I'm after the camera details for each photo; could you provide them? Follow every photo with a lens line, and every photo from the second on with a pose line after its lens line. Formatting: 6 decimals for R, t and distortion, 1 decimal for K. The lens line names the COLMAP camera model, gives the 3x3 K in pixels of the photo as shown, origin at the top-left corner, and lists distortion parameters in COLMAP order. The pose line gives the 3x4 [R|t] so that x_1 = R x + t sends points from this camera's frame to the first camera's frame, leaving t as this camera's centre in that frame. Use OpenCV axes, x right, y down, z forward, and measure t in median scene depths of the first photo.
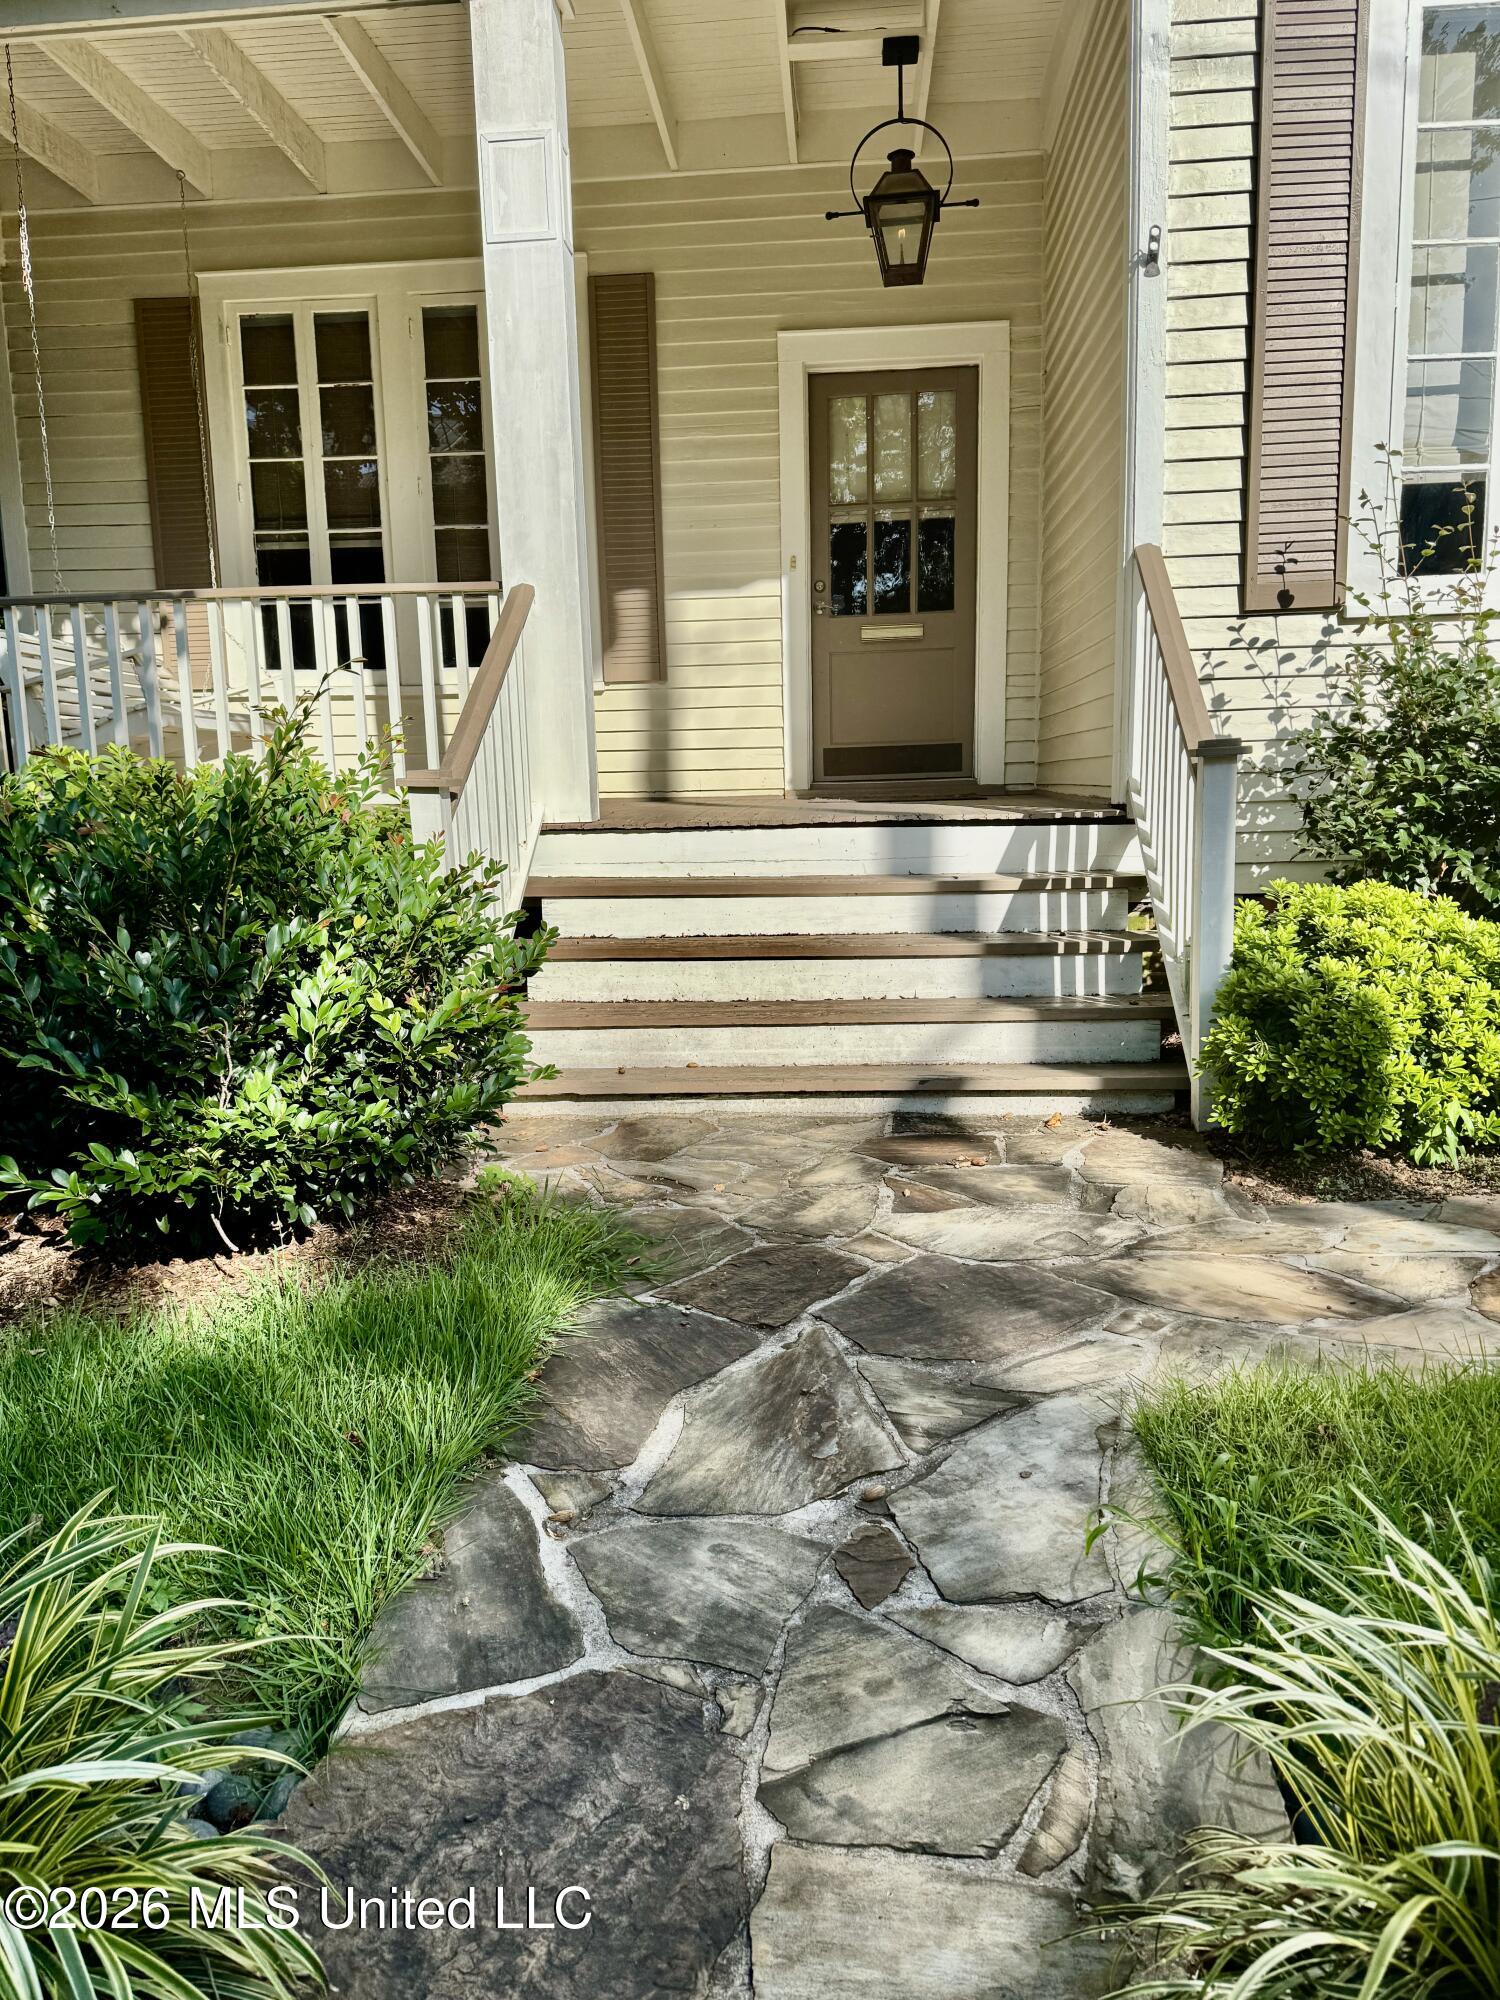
lens RADIAL K [[1409.4, 0, 723.5], [0, 1409.4, 1008.3], [0, 0, 1]] dist [0.086908, -0.151873]
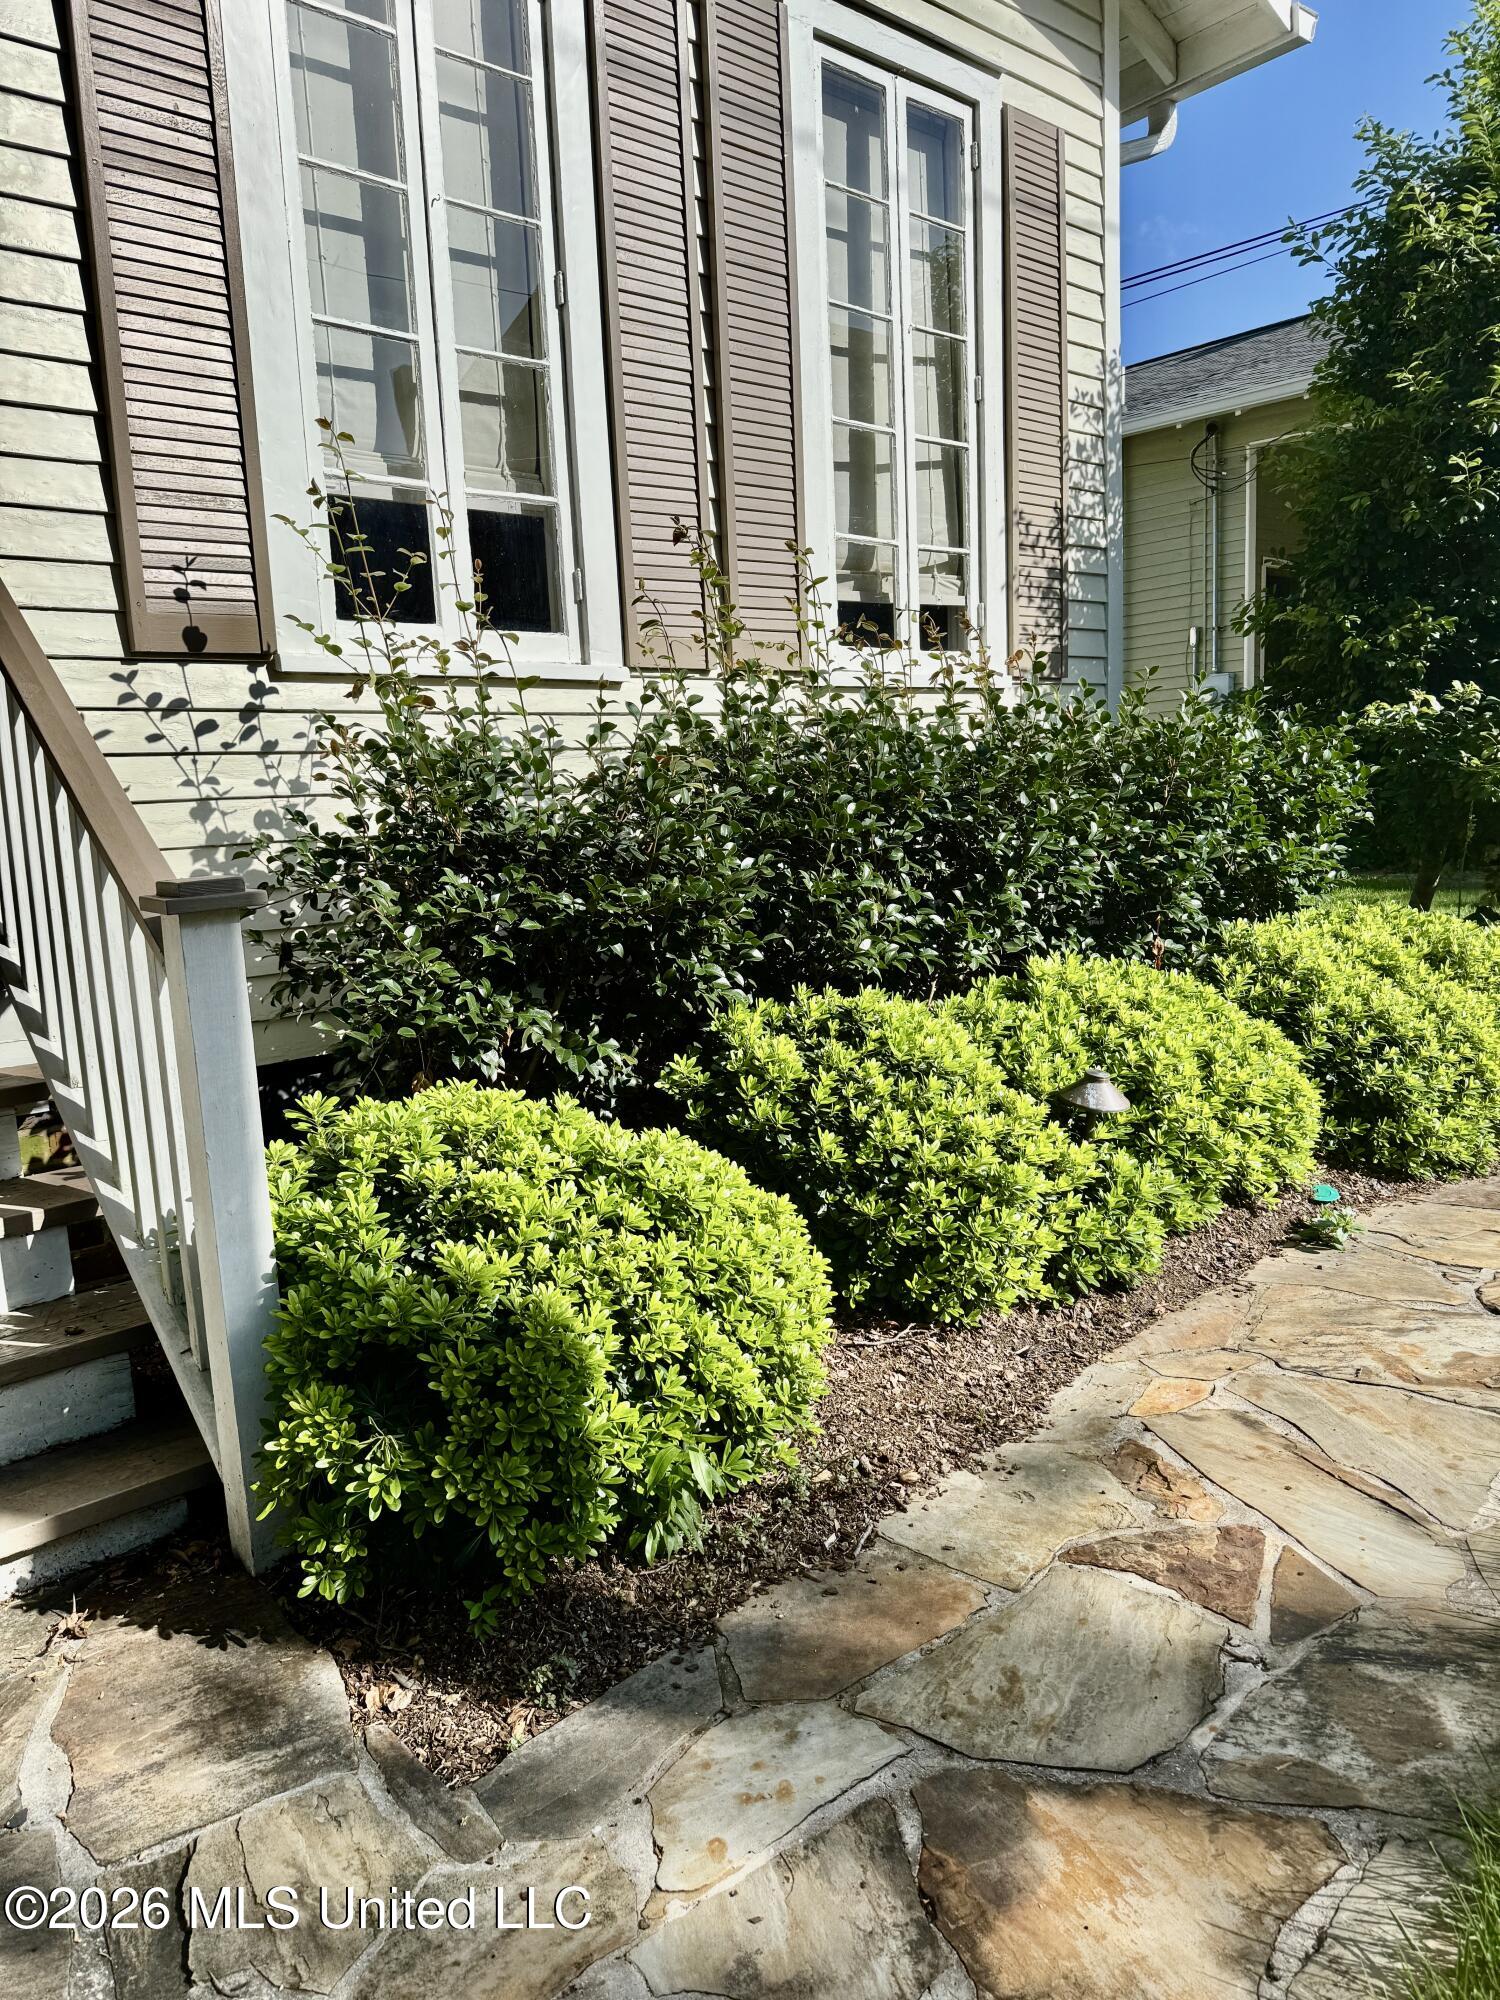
lens RADIAL K [[1371.5, 0, 737.3], [0, 1371.5, 997.5], [0, 0, 1]] dist [0.148555, -0.246480]
pose [[0.683617, -0.115426, 0.720655, 0.075931], [0.143926, 0.989345, 0.021933, -0.097499], [-0.715509, 0.088727, 0.692946, 0.374511]]
